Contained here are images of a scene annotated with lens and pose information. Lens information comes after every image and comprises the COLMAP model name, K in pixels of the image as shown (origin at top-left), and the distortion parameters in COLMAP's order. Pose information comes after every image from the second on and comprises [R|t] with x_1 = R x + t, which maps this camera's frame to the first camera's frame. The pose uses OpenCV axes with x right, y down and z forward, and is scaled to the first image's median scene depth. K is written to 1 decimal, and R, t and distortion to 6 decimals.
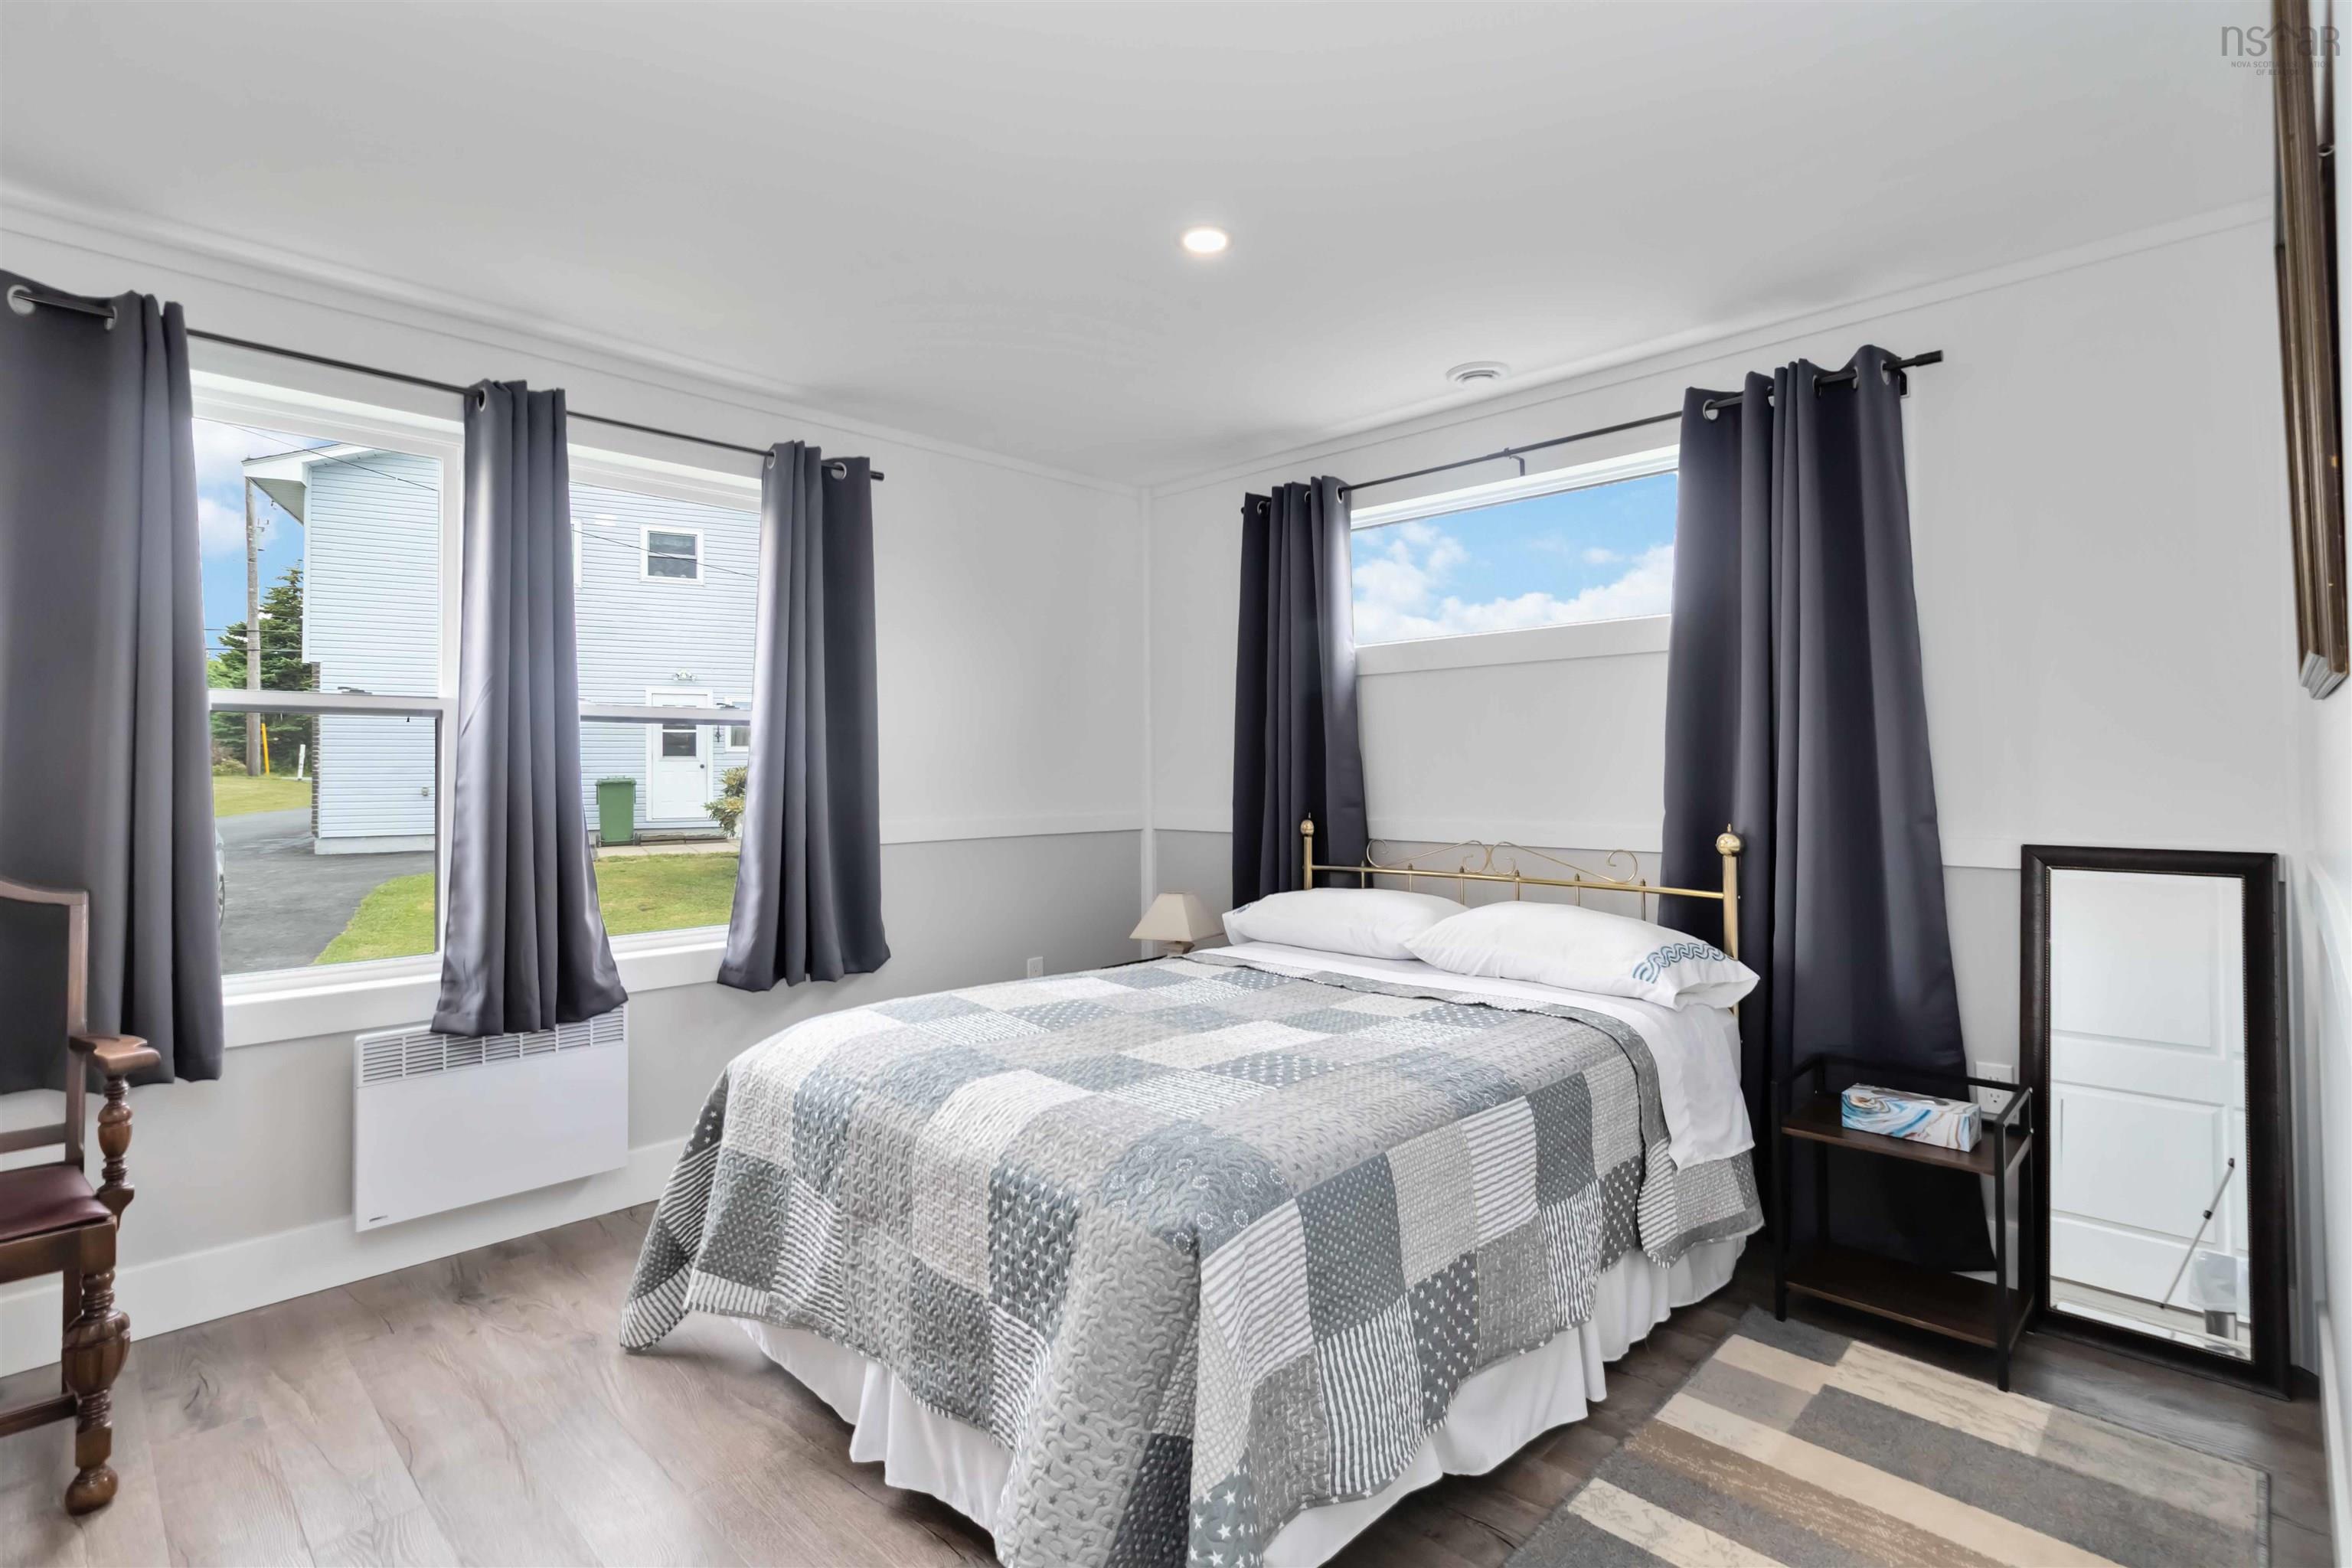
lens RADIAL K [[1092.9, 0, 1176.0], [0, 1092.9, 784.0], [0, 0, 1]] dist [-0.001020, -0.000059]
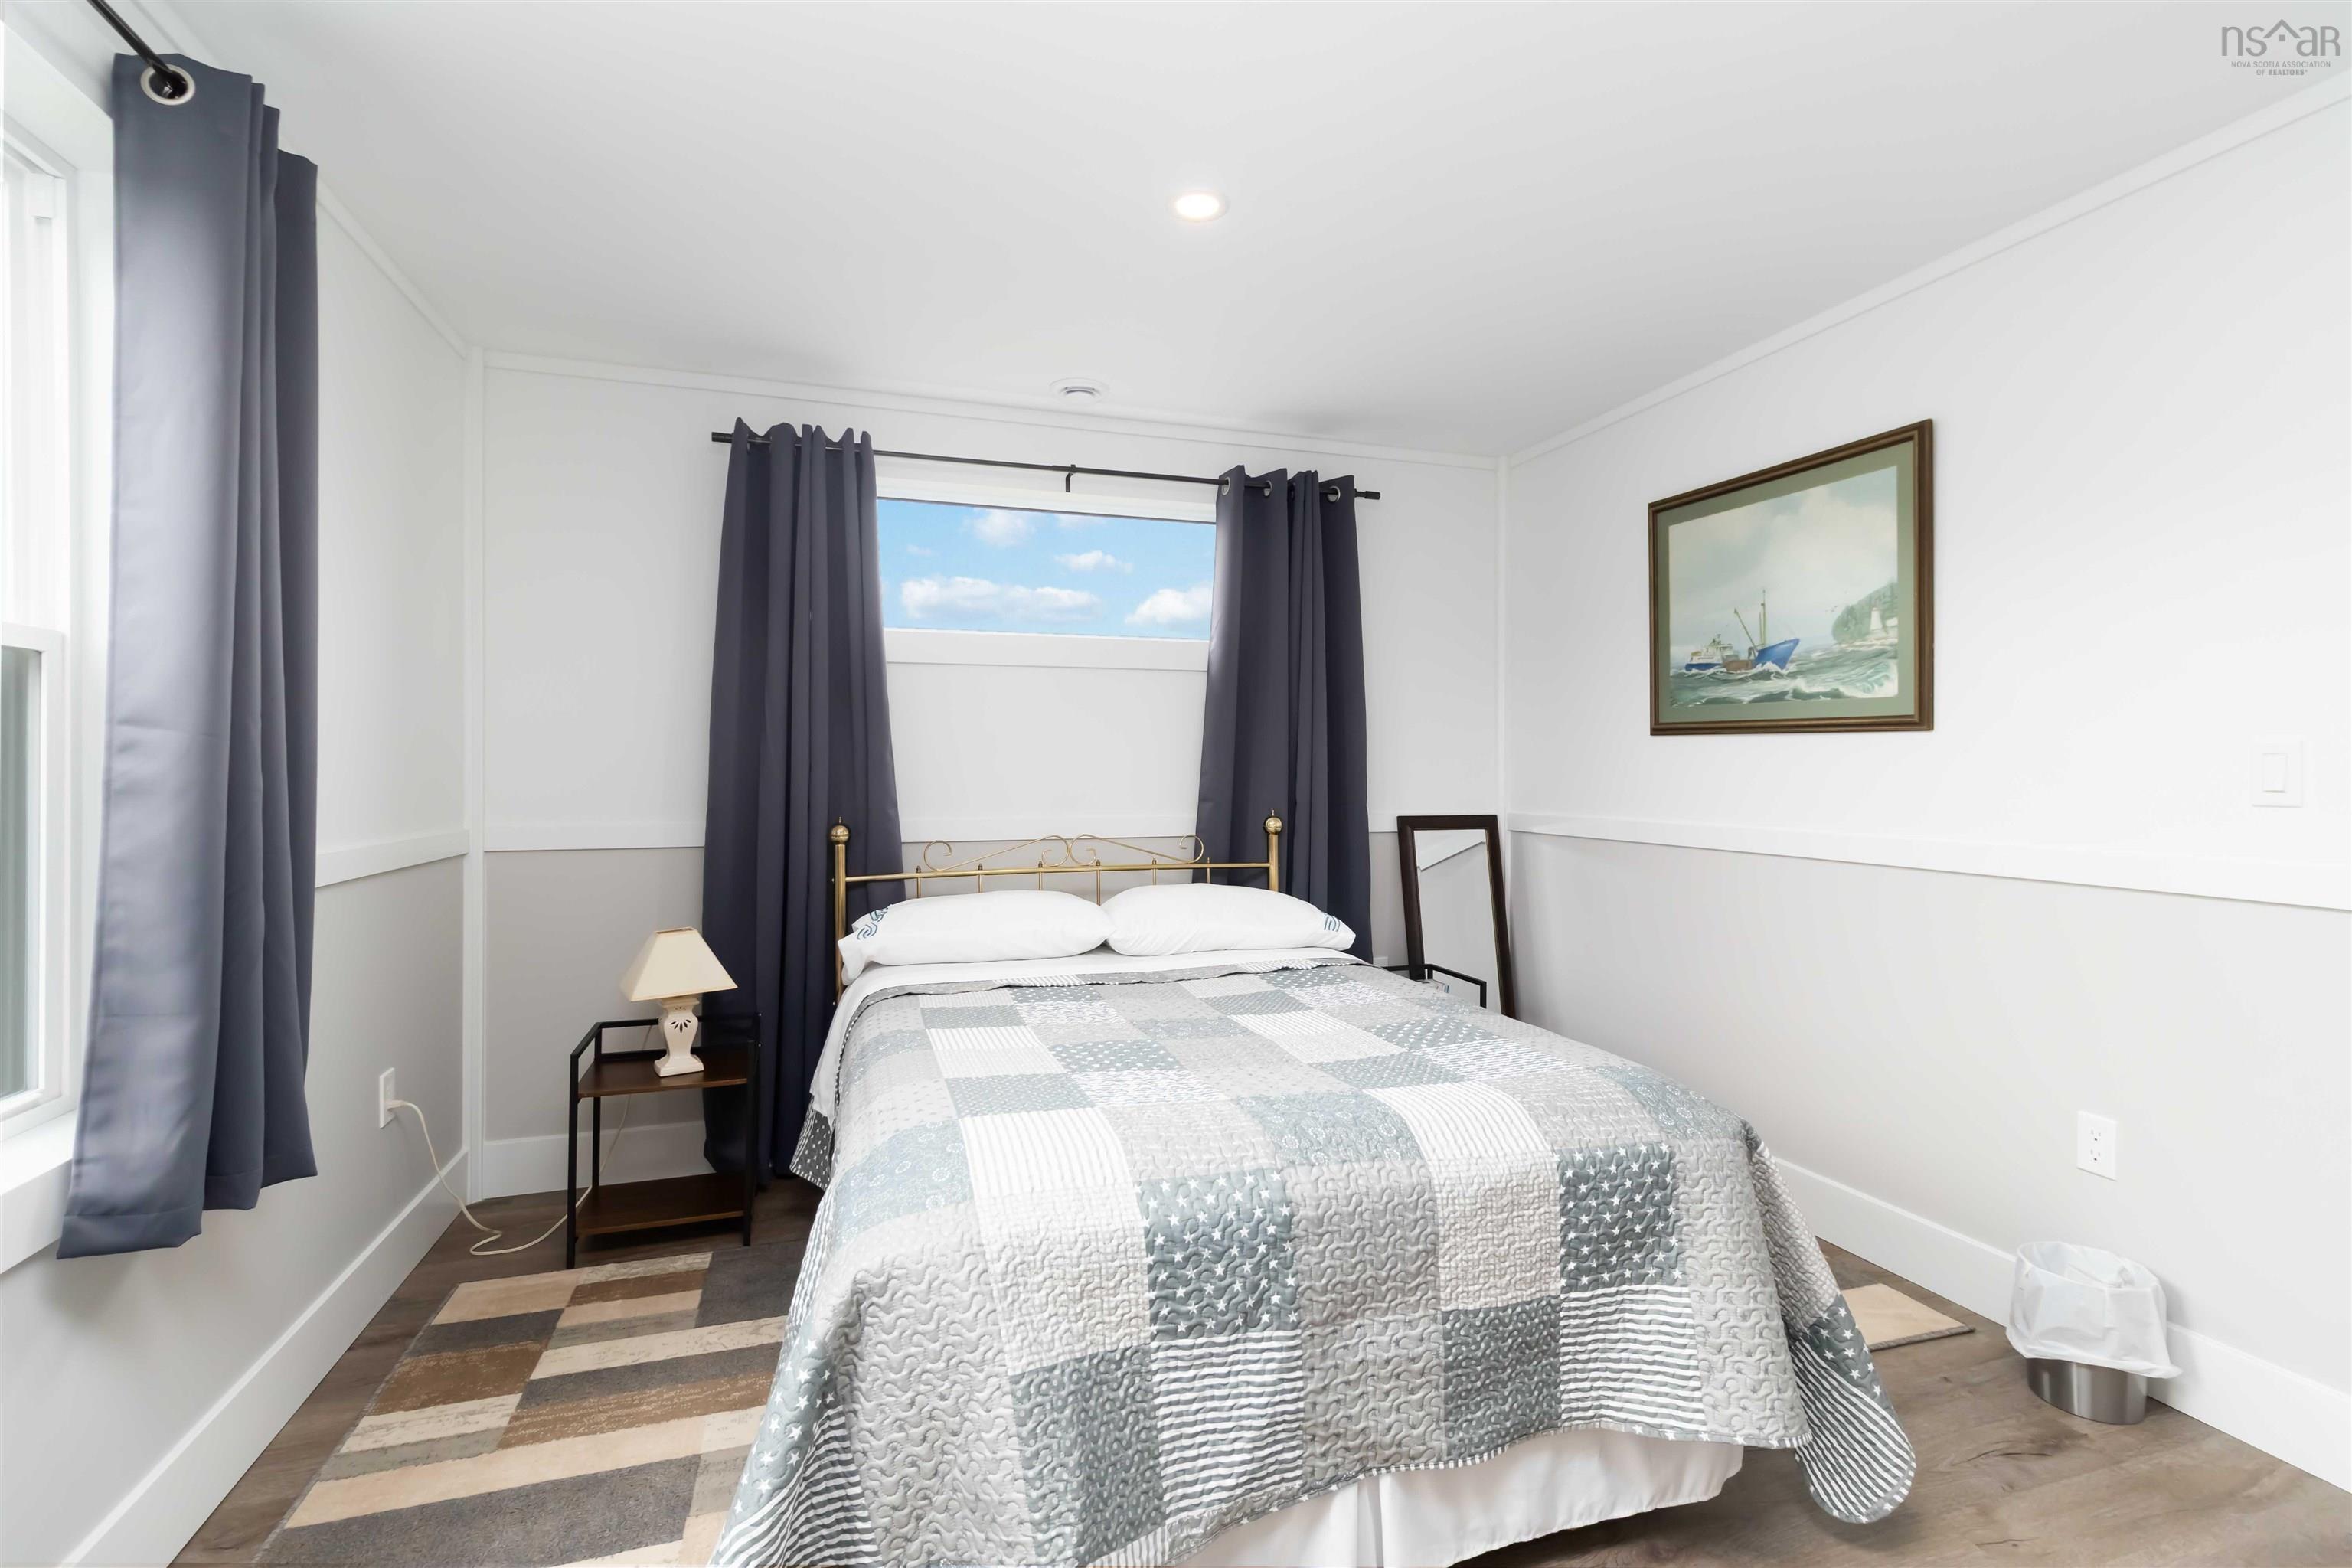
lens RADIAL K [[1123.3, 0, 1182.5], [0, 1123.3, 761.6], [0, 0, 1]] dist [-0.000813, 0.000029]
pose [[0.461966, 0.006114, 0.886876, -0.803293], [0.007082, 0.999919, -0.010583, -0.008288], [-0.886869, 0.011170, 0.461885, 0.525441]]
